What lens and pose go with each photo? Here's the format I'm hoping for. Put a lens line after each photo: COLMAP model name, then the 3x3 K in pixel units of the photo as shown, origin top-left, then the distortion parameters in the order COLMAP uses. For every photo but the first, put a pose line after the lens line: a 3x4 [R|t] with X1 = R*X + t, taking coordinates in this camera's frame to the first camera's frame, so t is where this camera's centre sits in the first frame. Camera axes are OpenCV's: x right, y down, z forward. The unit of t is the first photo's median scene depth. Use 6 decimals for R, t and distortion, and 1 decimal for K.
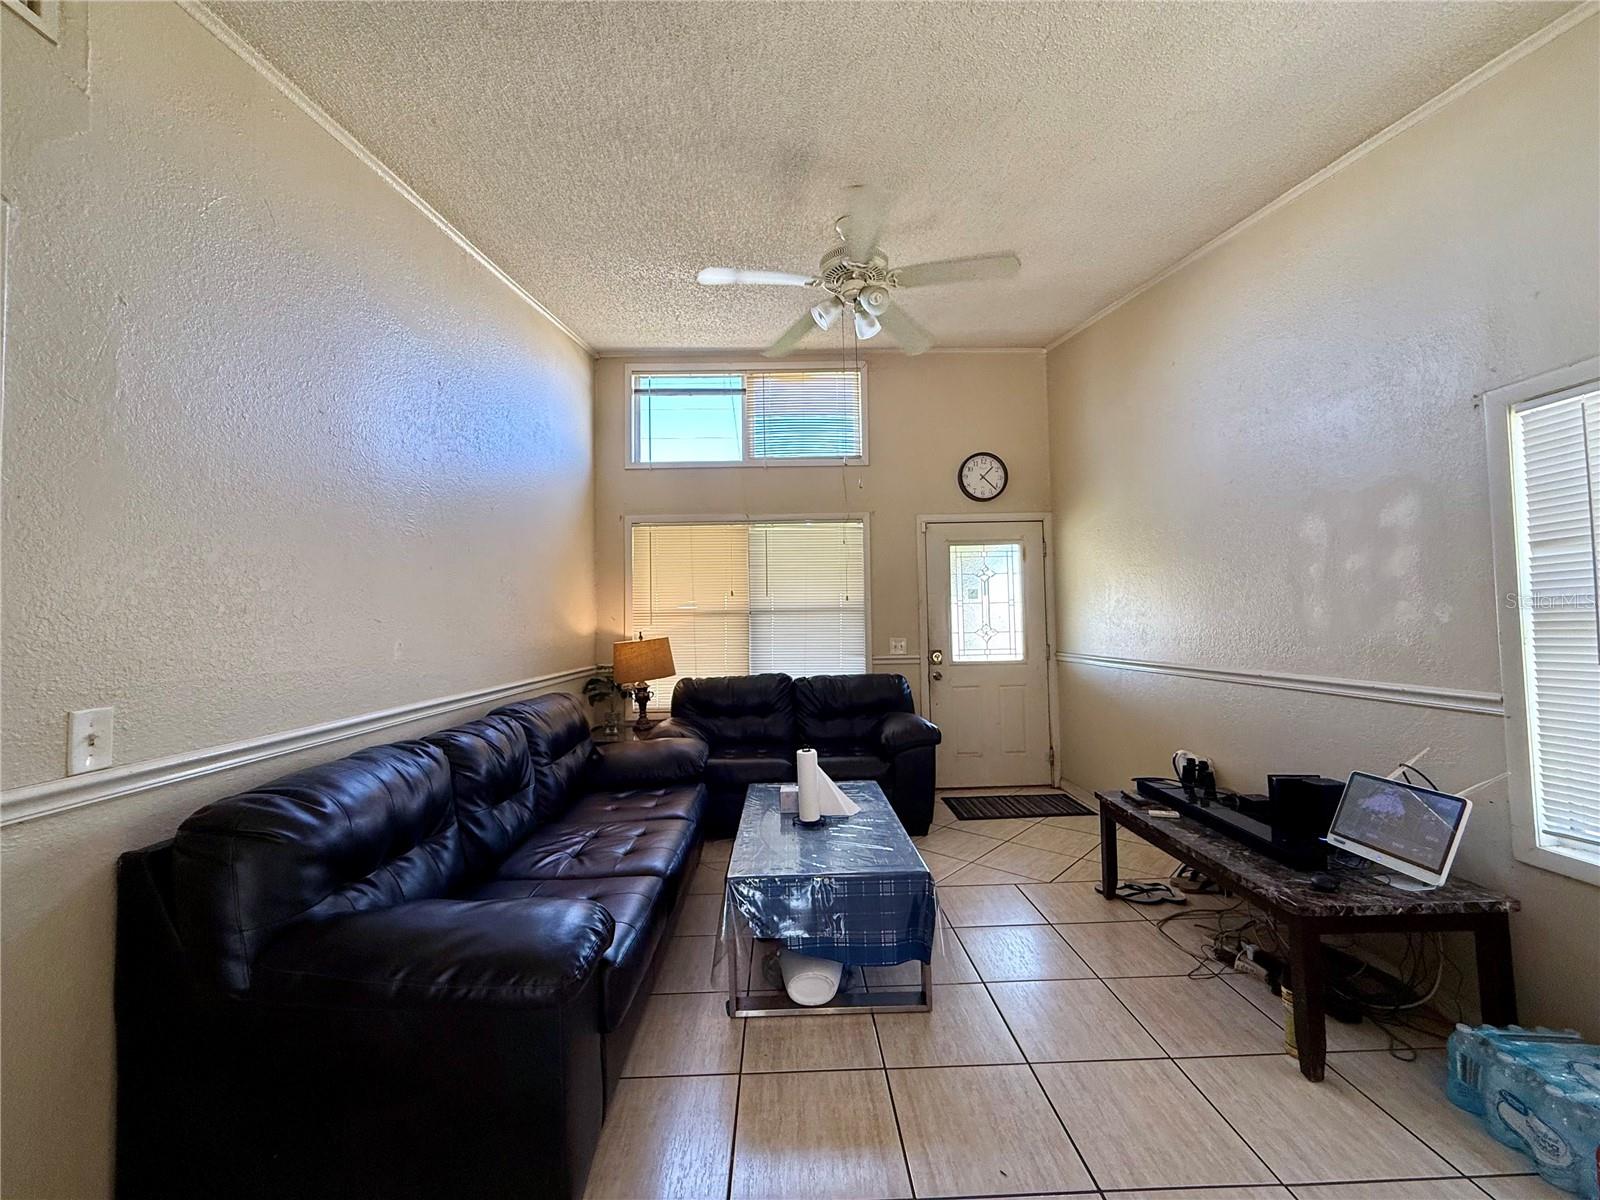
lens RADIAL K [[637.5, 0, 796.6], [0, 637.5, 599.2], [0, 0, 1]] dist [-0.000202, -0.000002]
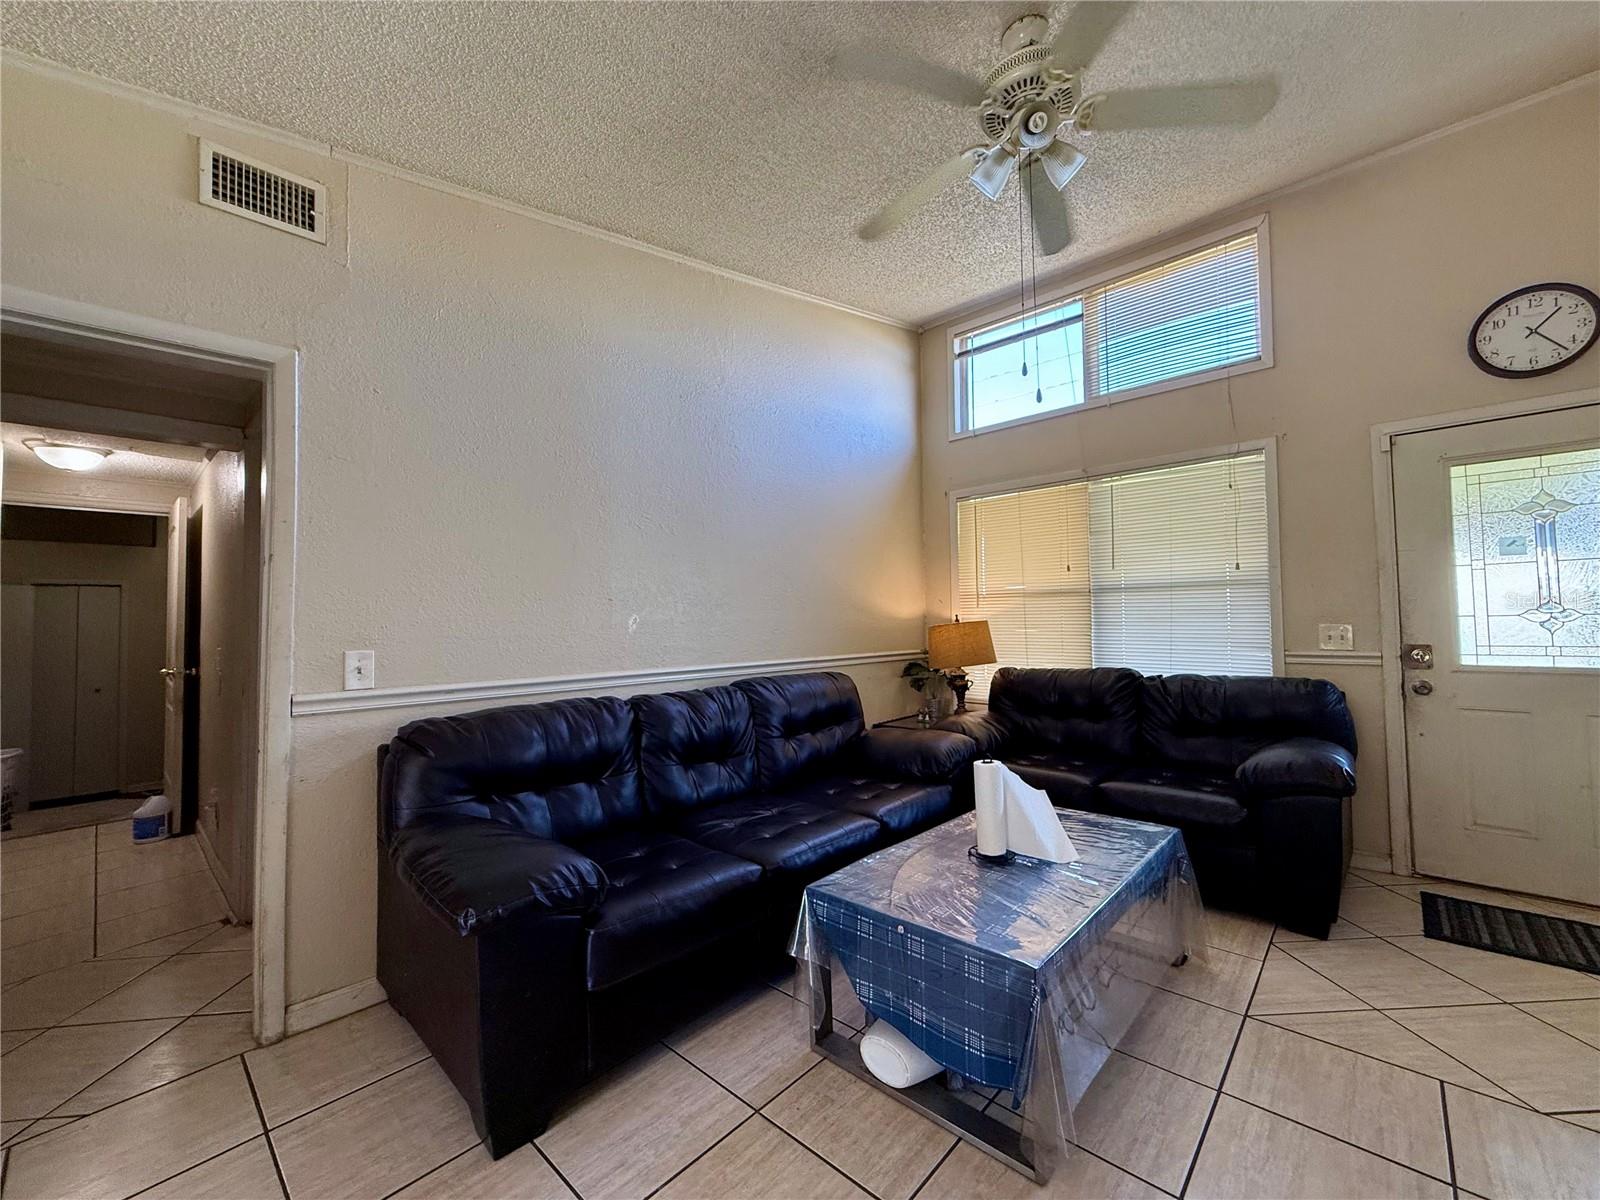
lens RADIAL K [[637.5, 0, 793.0], [0, 637.5, 599.7], [0, 0, 1]] dist [-0.000202, -0.000002]
pose [[0.720878, -0.018216, -0.692822, 0.211893], [0.028832, 0.999577, 0.003717, 0.018396], [0.692462, -0.022655, 0.721099, 0.161669]]
